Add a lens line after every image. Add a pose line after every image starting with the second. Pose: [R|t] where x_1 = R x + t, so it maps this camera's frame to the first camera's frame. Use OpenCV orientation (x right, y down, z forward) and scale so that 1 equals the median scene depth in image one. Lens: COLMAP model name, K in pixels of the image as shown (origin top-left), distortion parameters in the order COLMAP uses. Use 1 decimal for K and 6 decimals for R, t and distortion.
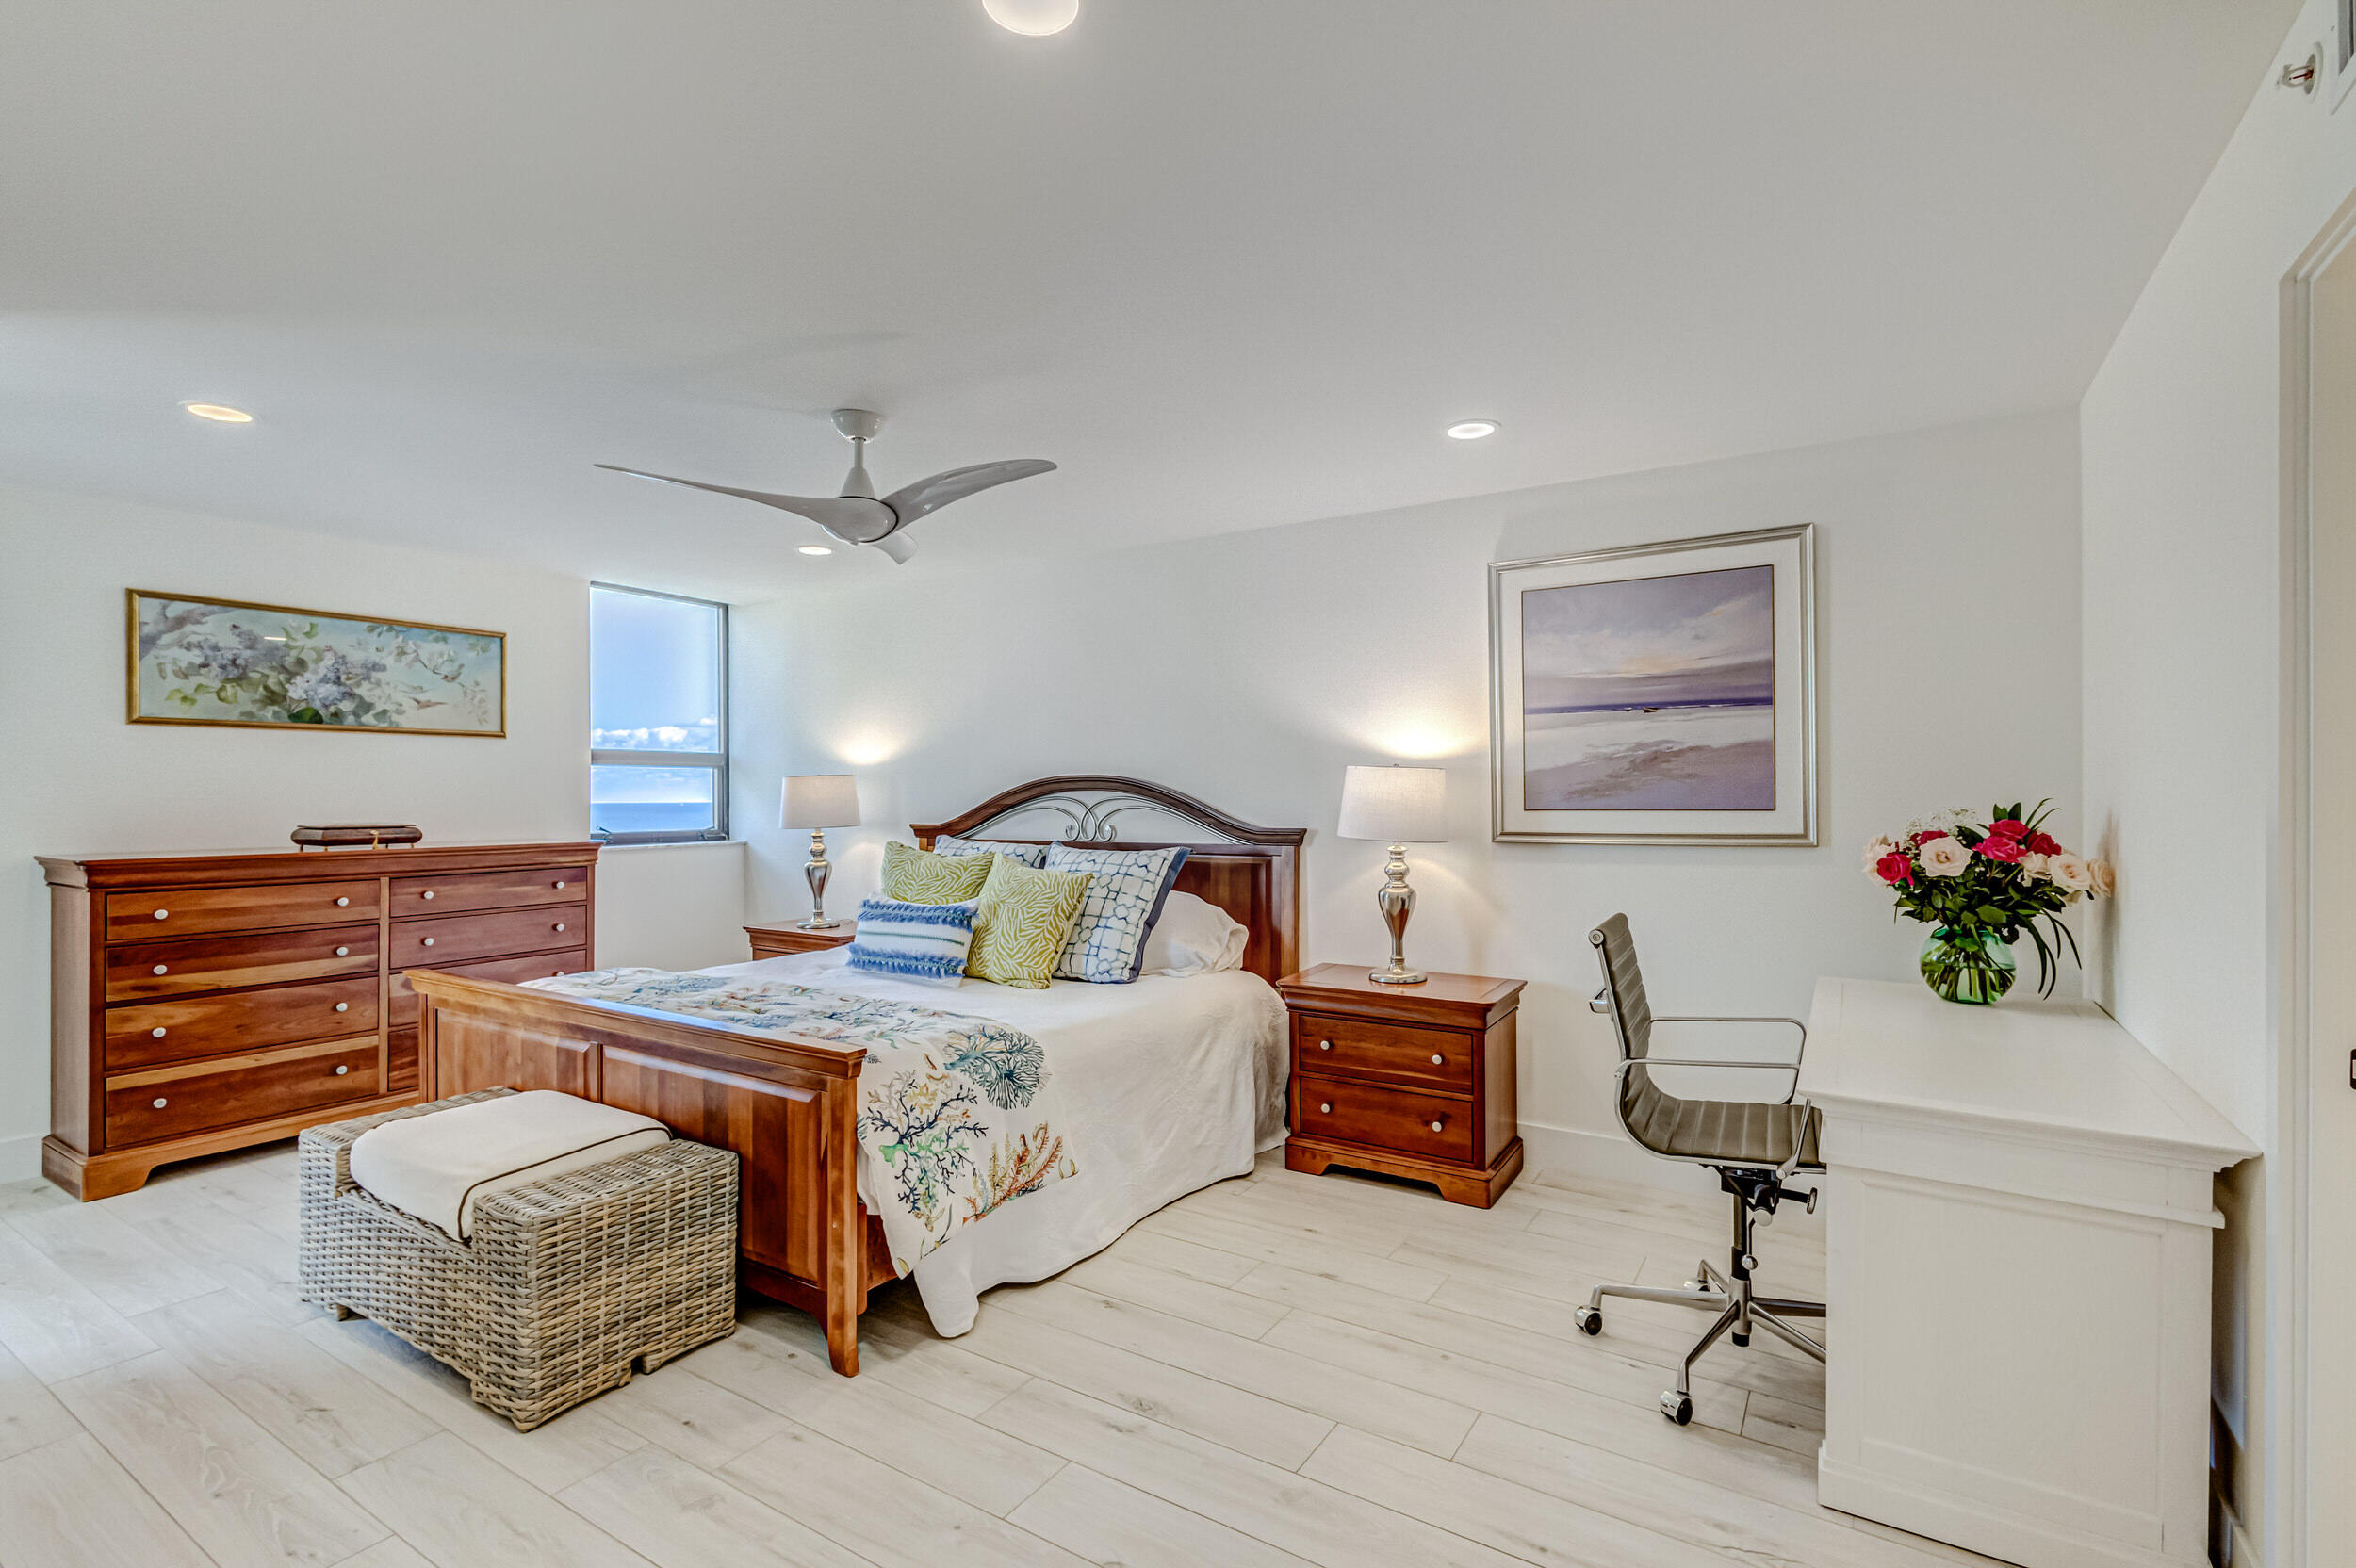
lens RADIAL K [[1092.2, 0, 1189.9], [0, 1092.2, 790.5], [0, 0, 1]] dist [0.018241, -0.007452]
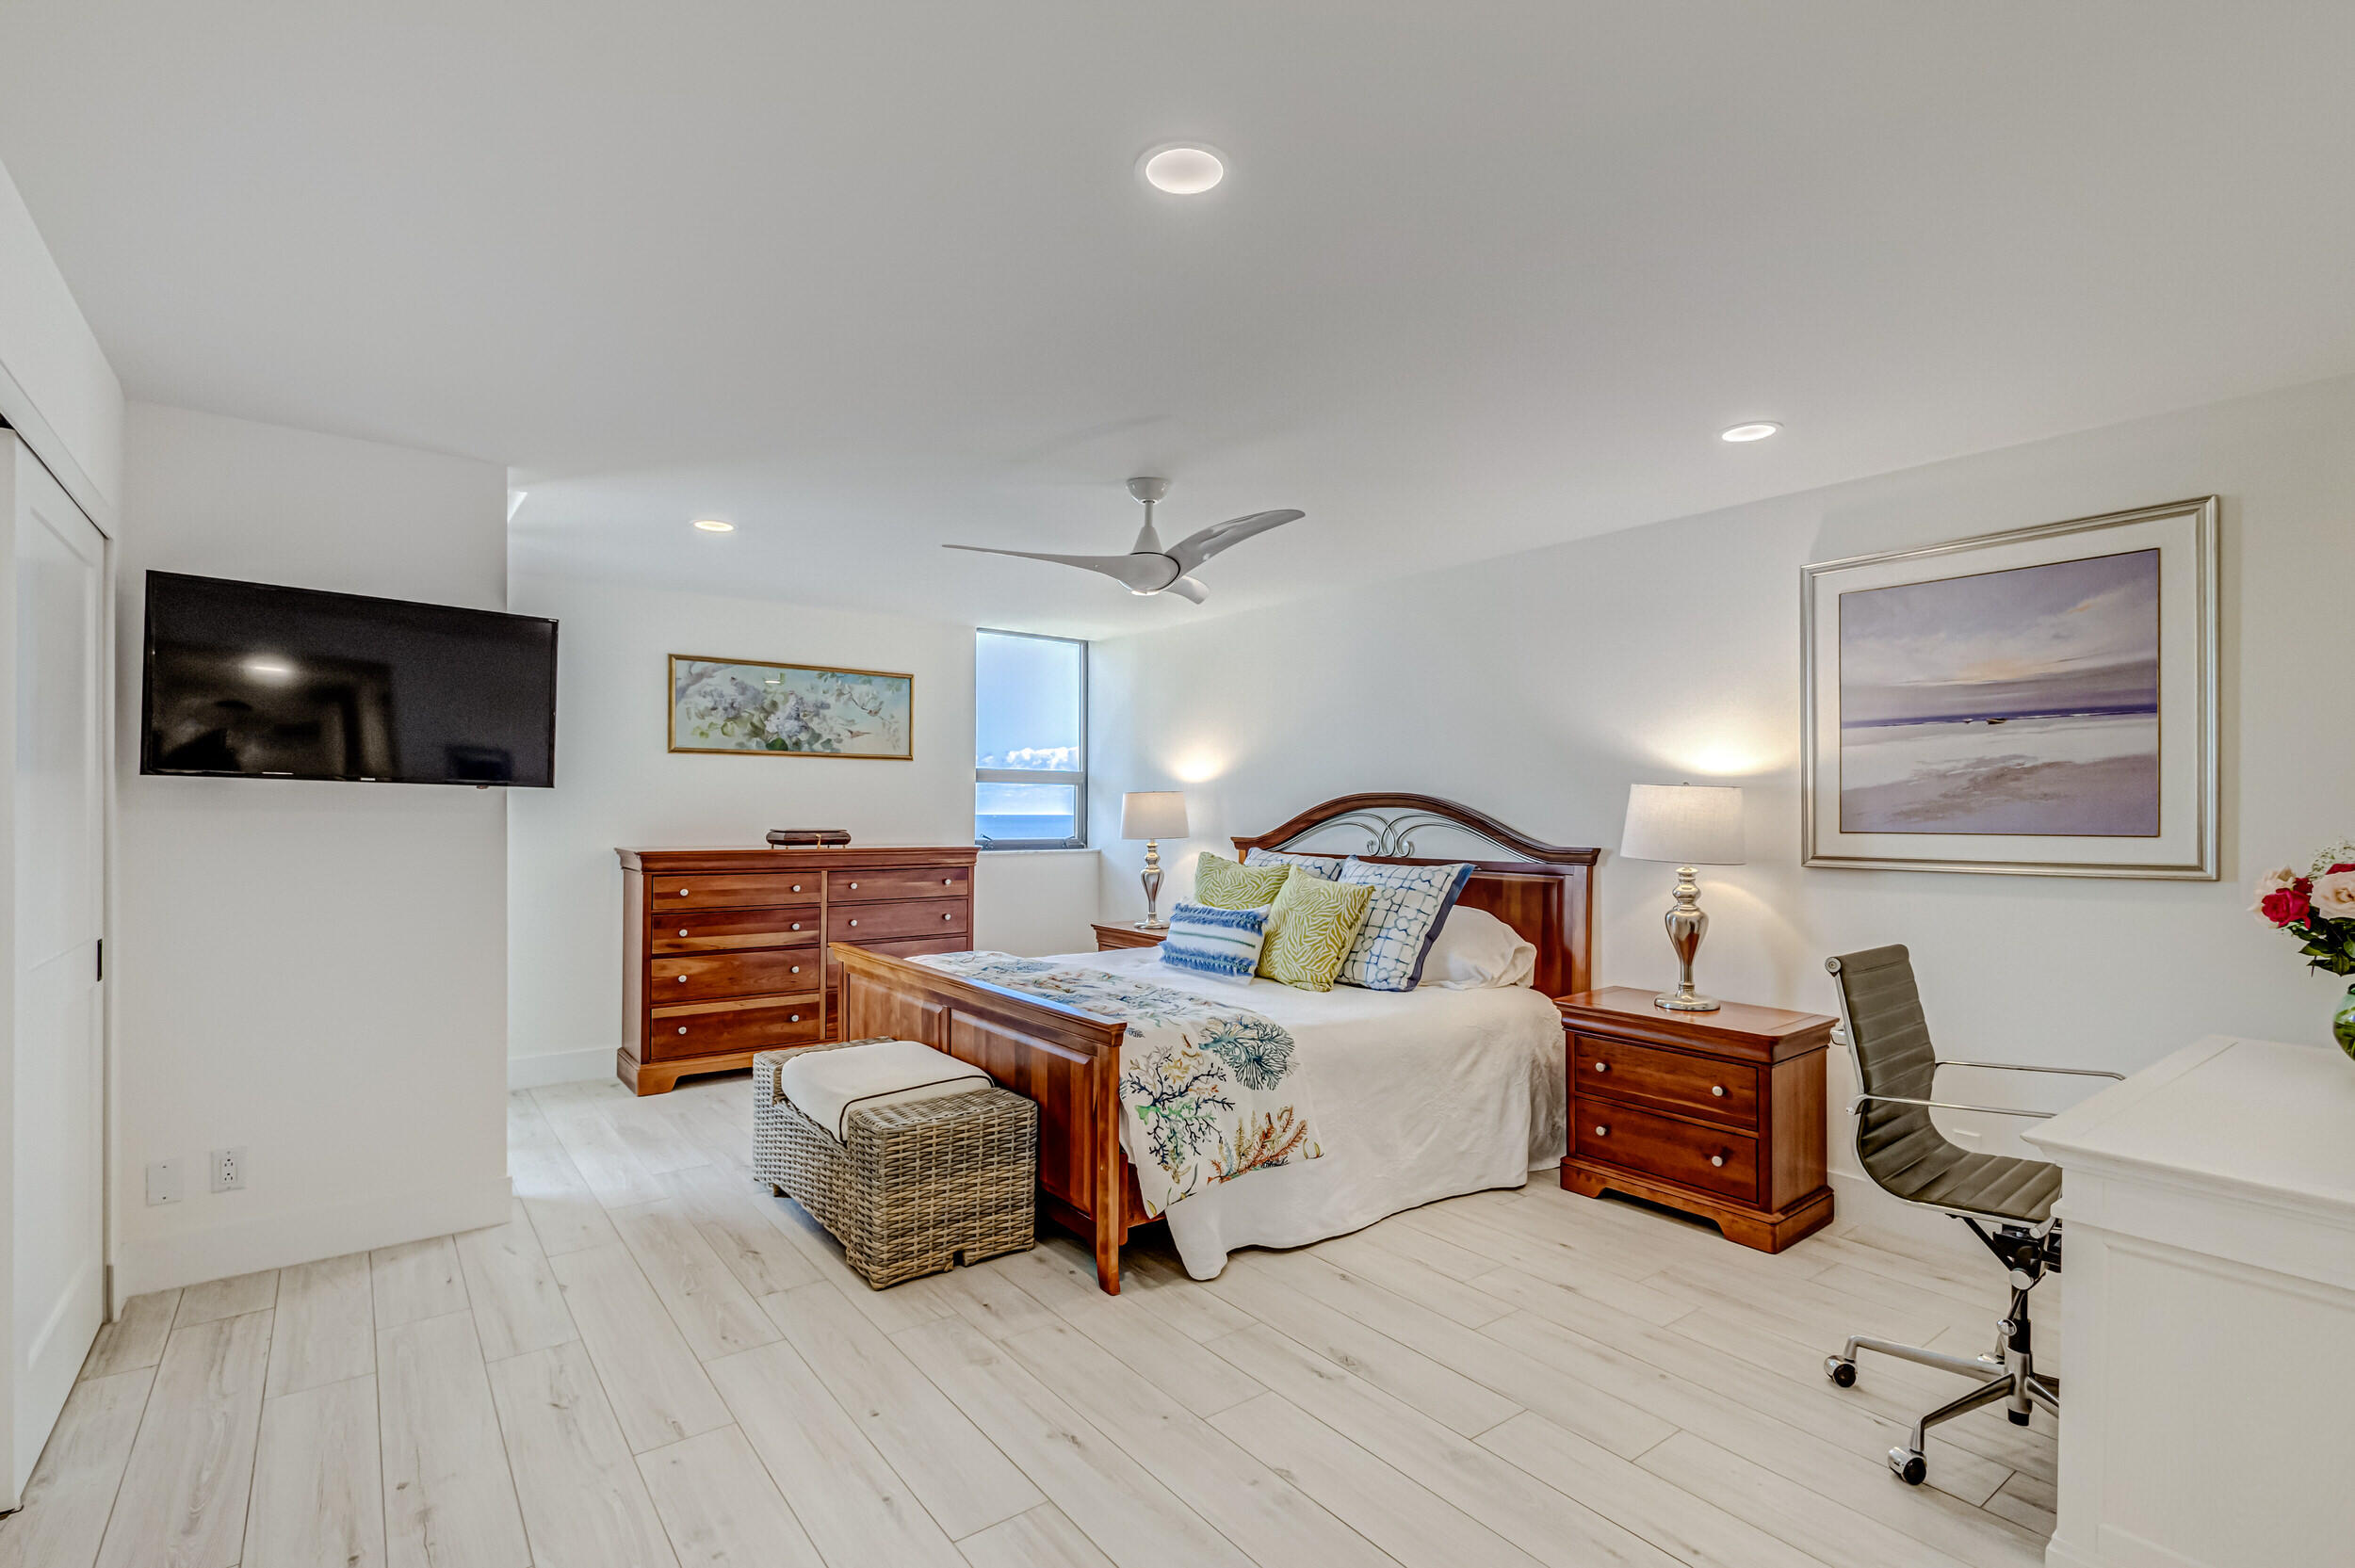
lens RADIAL K [[1104.6, 0, 1179.6], [0, 1104.6, 809.2], [0, 0, 1]] dist [0.008999, -0.000465]
pose [[0.937683, 0.008654, -0.347383, 0.118890], [-0.007880, 0.999962, 0.003640, -0.000565], [0.347402, -0.000675, 0.937716, -0.071585]]
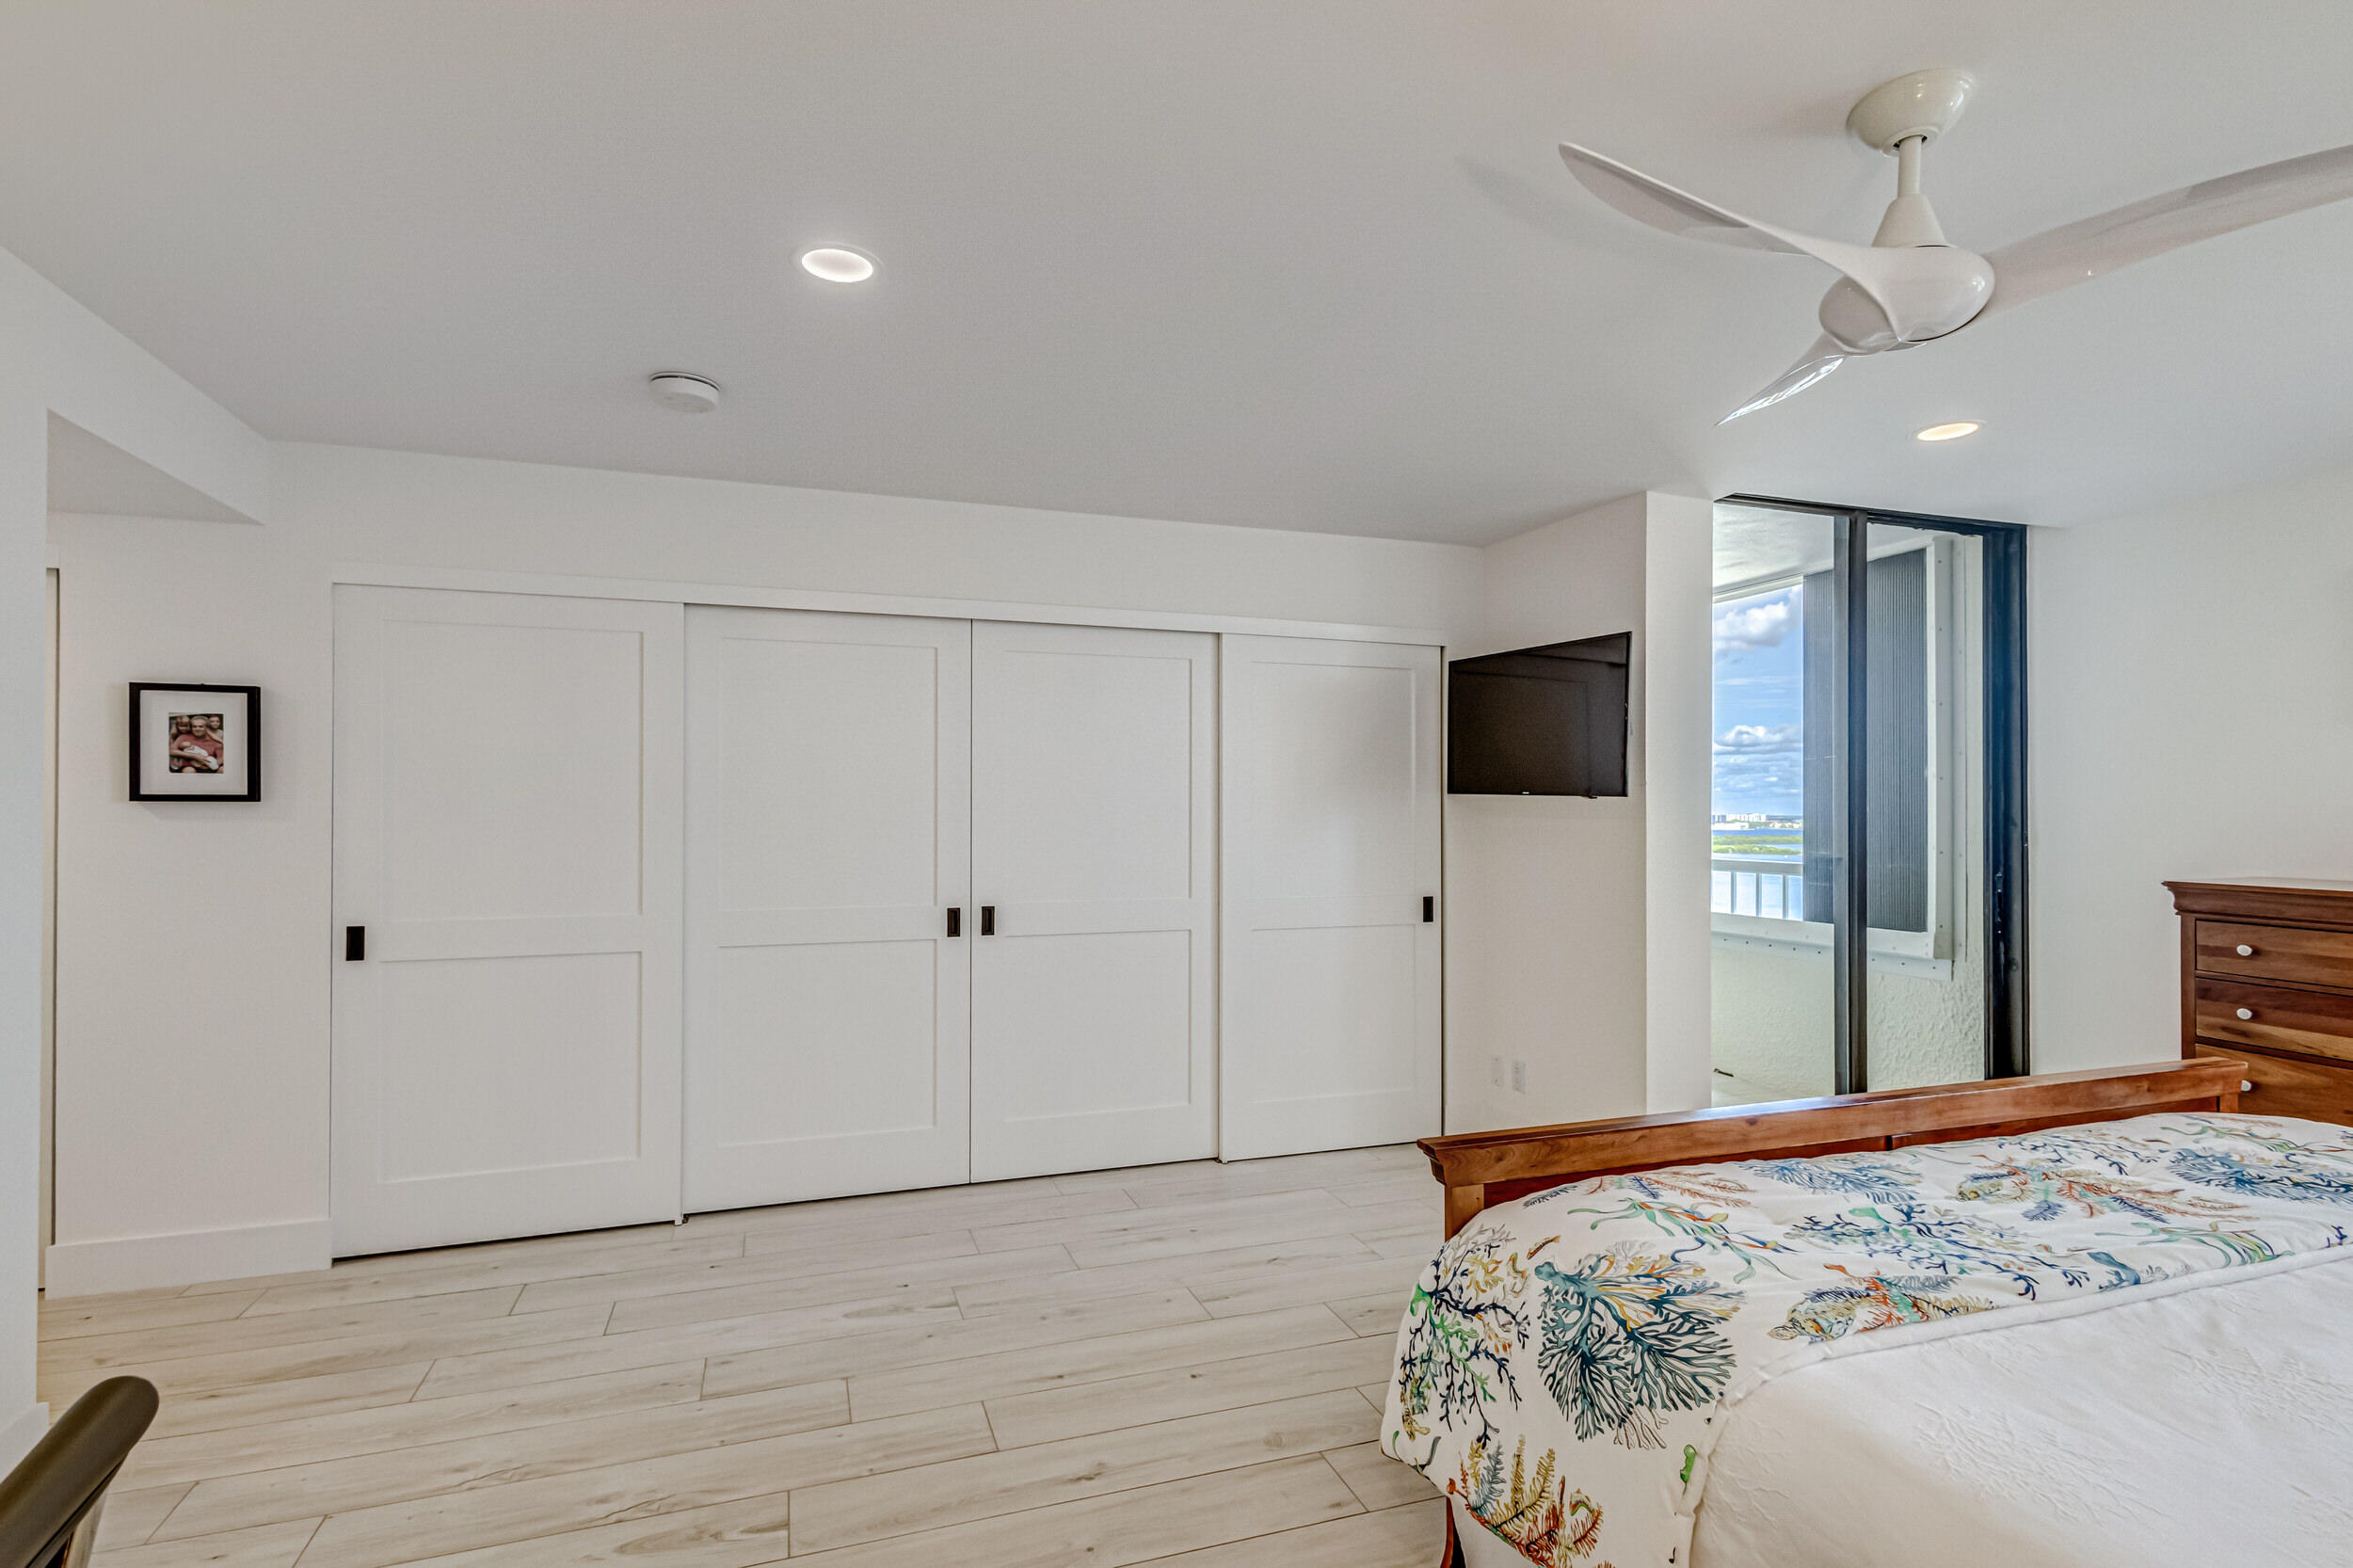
lens RADIAL K [[1103.8, 0, 1178.6], [0, 1103.8, 809.2], [0, 0, 1]] dist [0.008999, -0.000465]
pose [[-0.628675, -0.000104, -0.777668, 0.285718], [0.004922, 0.999979, -0.004113, 0.000541], [0.777652, -0.006413, -0.628662, 0.925788]]
